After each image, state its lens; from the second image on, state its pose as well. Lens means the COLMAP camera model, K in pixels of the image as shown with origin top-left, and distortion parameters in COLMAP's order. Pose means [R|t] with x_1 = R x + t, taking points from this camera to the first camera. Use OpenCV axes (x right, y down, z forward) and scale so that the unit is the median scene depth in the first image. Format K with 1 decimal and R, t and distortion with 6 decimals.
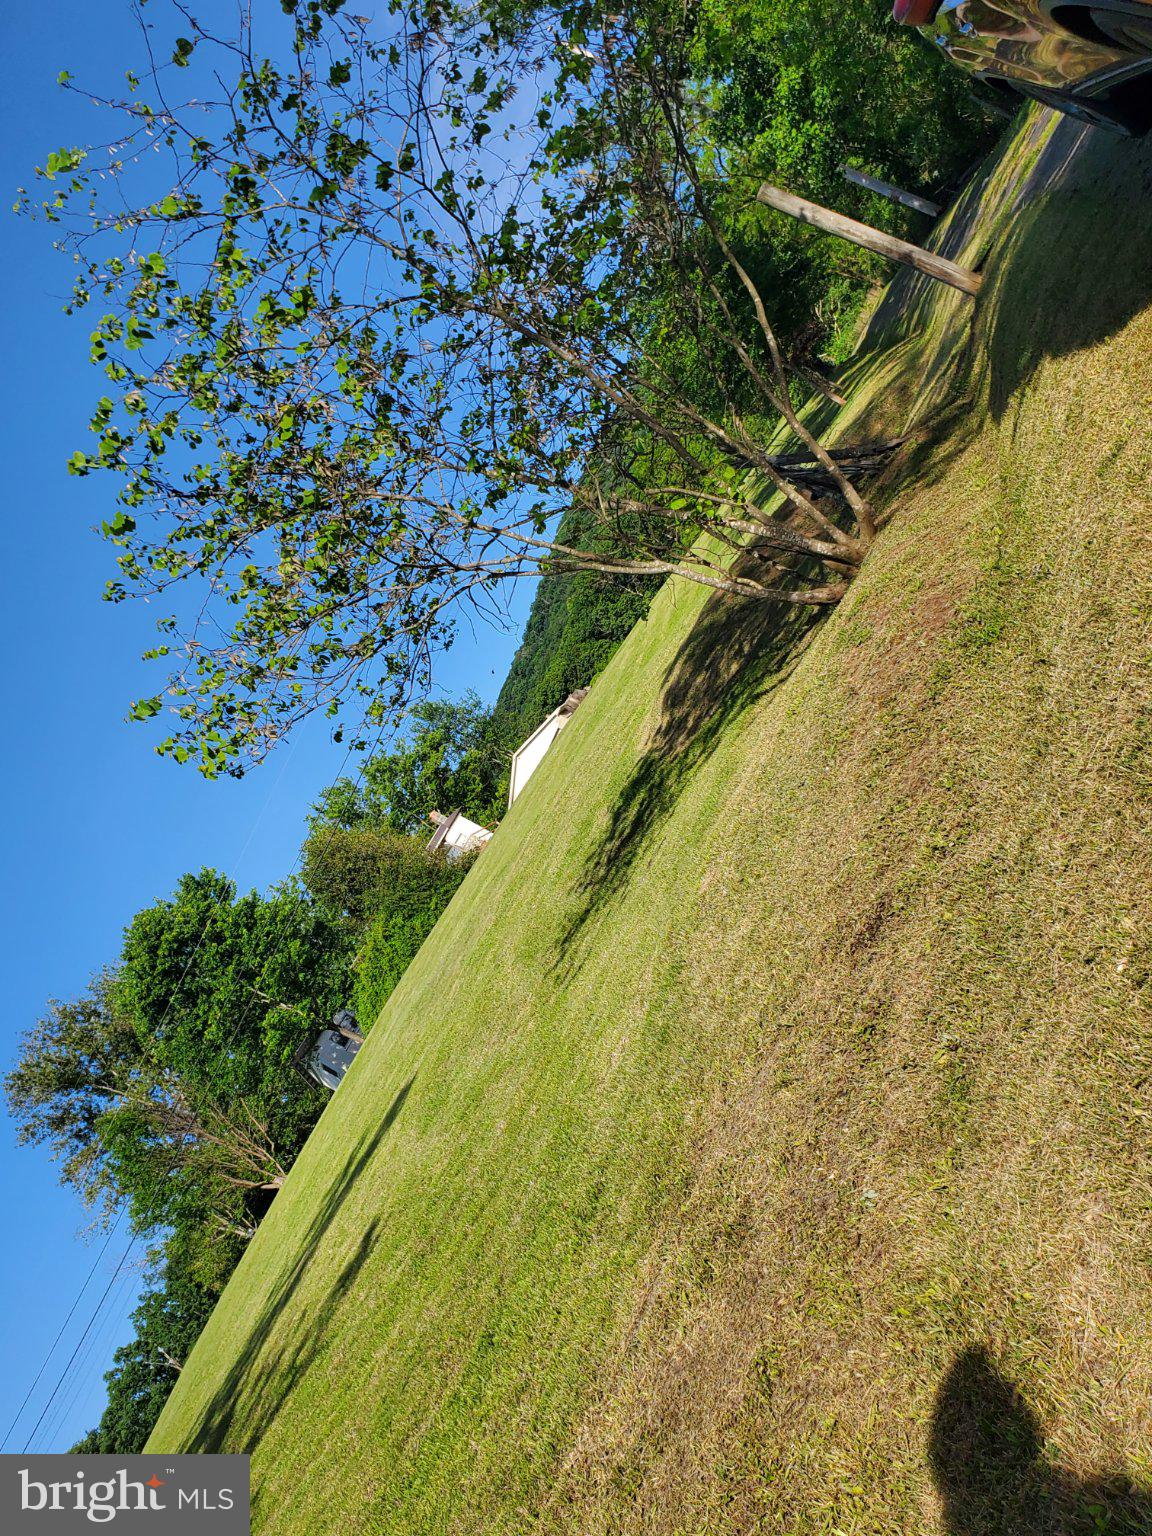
lens RADIAL K [[1420.8, 0, 578.2], [0, 1420.8, 771.4], [0, 0, 1]] dist [0.030446, 0.000000]
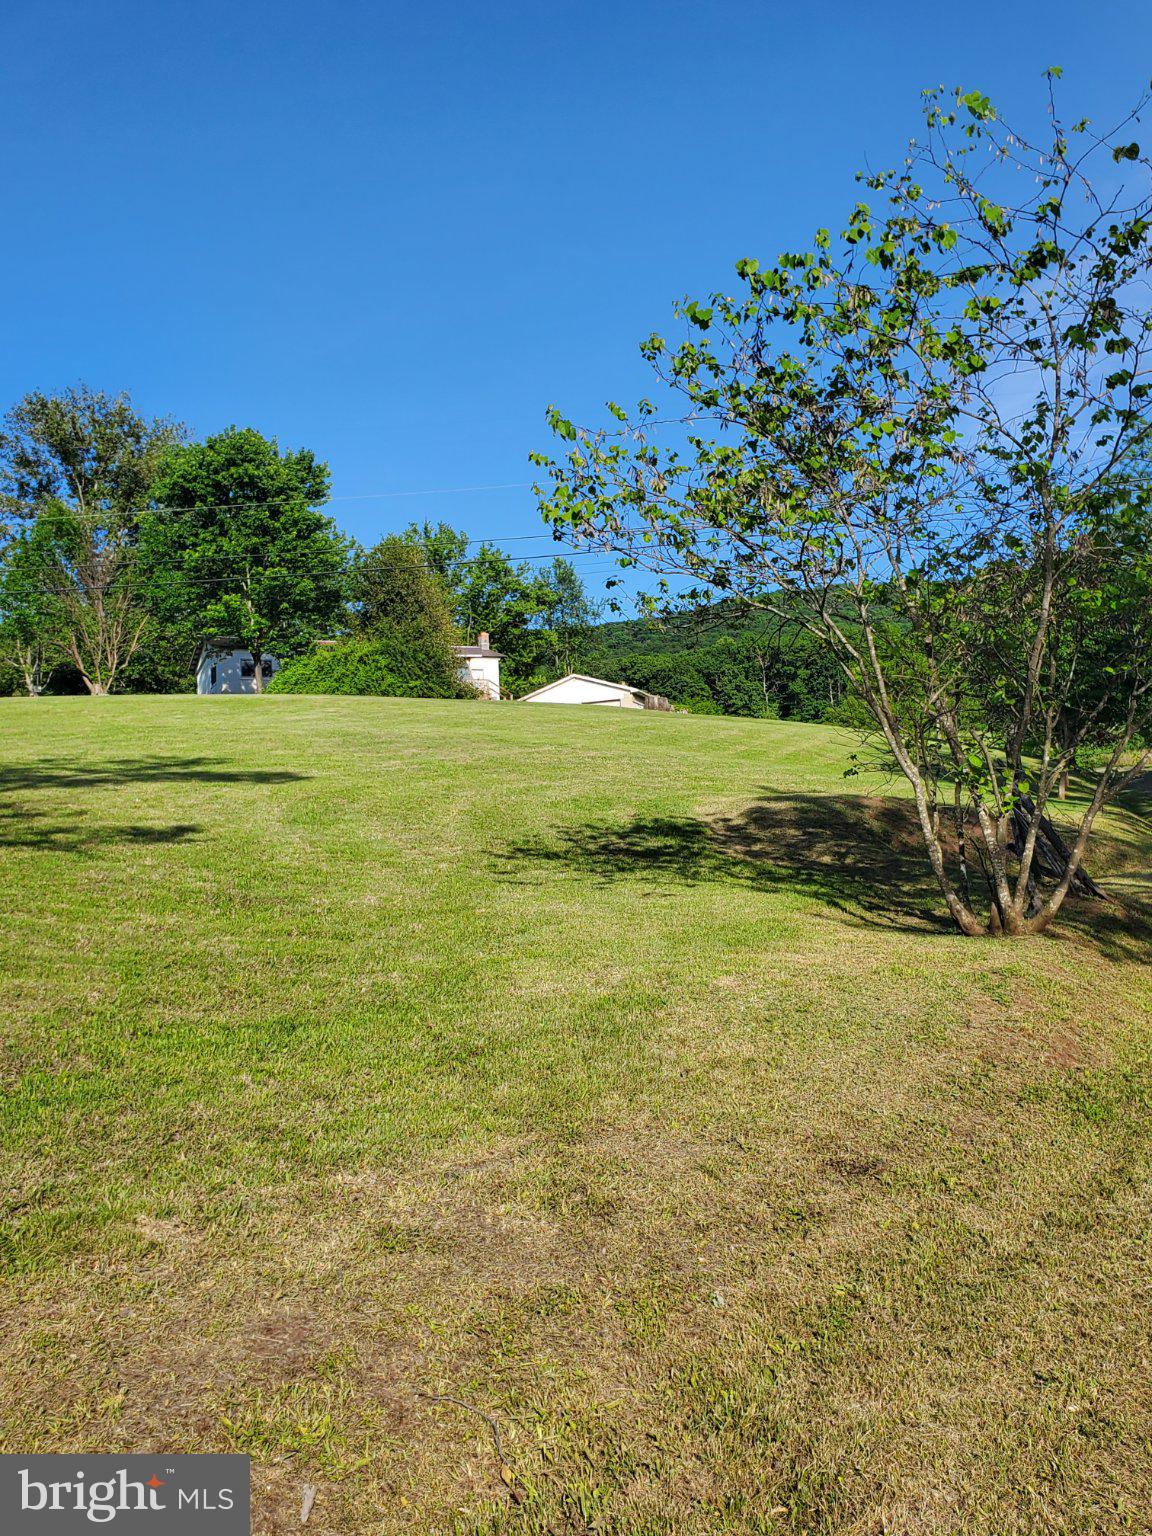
lens RADIAL K [[1420.8, 0, 597.6], [0, 1420.8, 790.9], [0, 0, 1]] dist [0.030446, 0.000000]
pose [[0.501313, 0.864161, 0.043710, -0.082797], [-0.865163, 0.501391, 0.009954, 0.048081], [-0.013314, -0.042806, 0.998995, -0.057033]]
